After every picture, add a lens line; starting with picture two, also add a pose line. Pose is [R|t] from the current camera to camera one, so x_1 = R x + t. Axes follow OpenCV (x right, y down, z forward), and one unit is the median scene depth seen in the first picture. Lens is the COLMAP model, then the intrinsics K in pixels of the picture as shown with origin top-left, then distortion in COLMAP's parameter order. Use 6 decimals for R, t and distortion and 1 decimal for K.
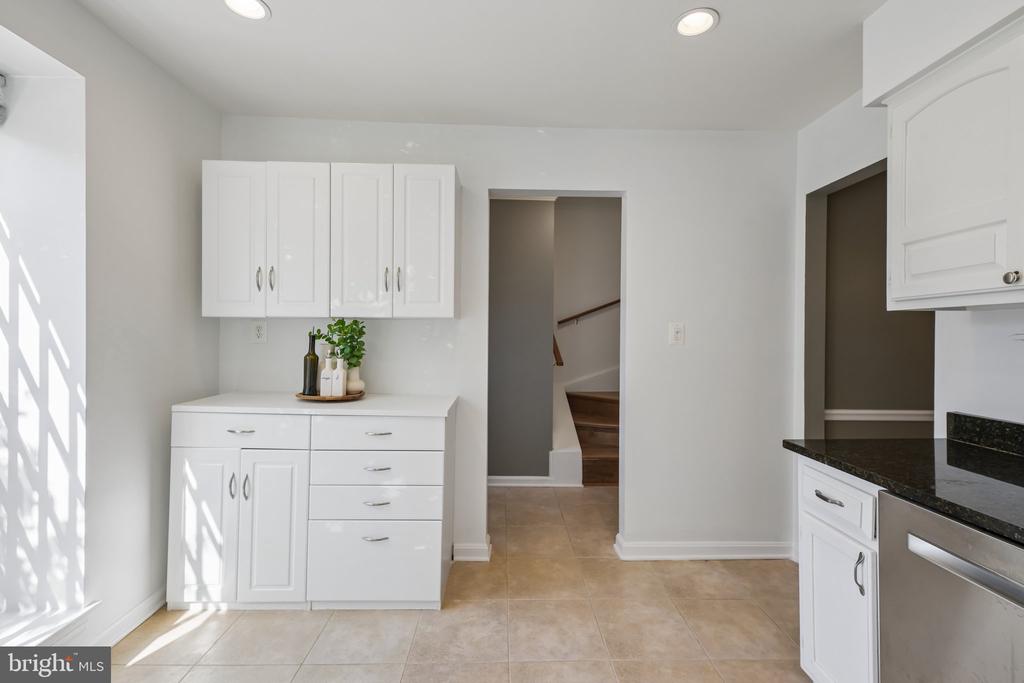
lens RADIAL K [[445.9, 0, 514.6], [0, 445.9, 335.8], [0, 0, 1]] dist [0.017954, -0.000983]
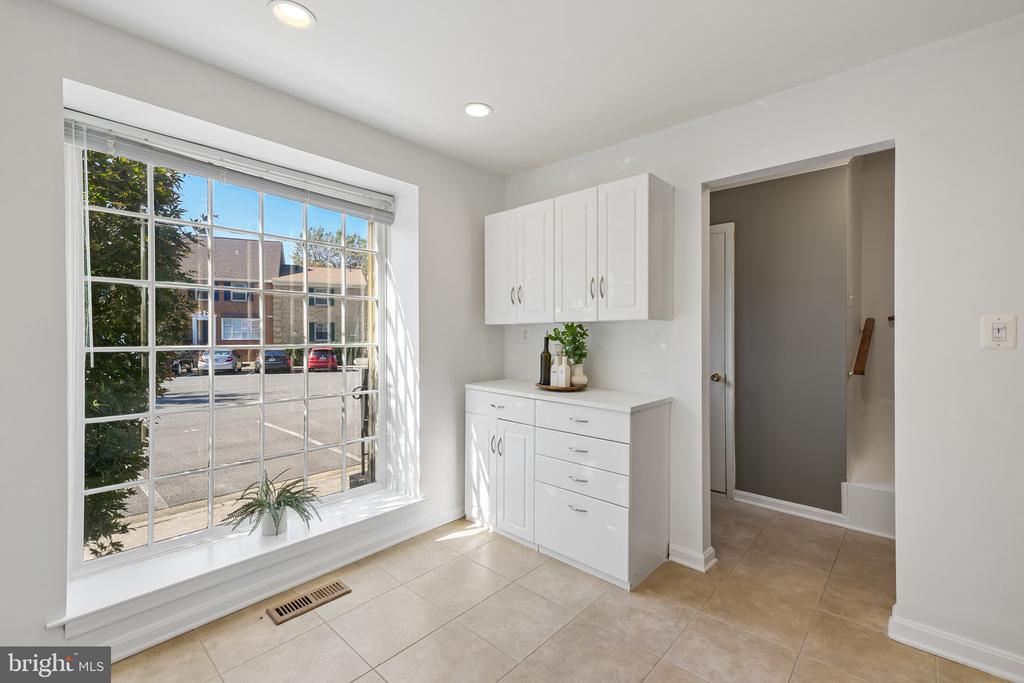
lens RADIAL K [[445.9, 0, 510.6], [0, 445.9, 338.2], [0, 0, 1]] dist [0.017954, -0.000983]
pose [[0.719825, -0.003606, -0.694146, 0.379421], [0.003890, 0.999992, -0.001160, 0.003148], [0.694144, -0.001865, 0.719833, 0.029584]]
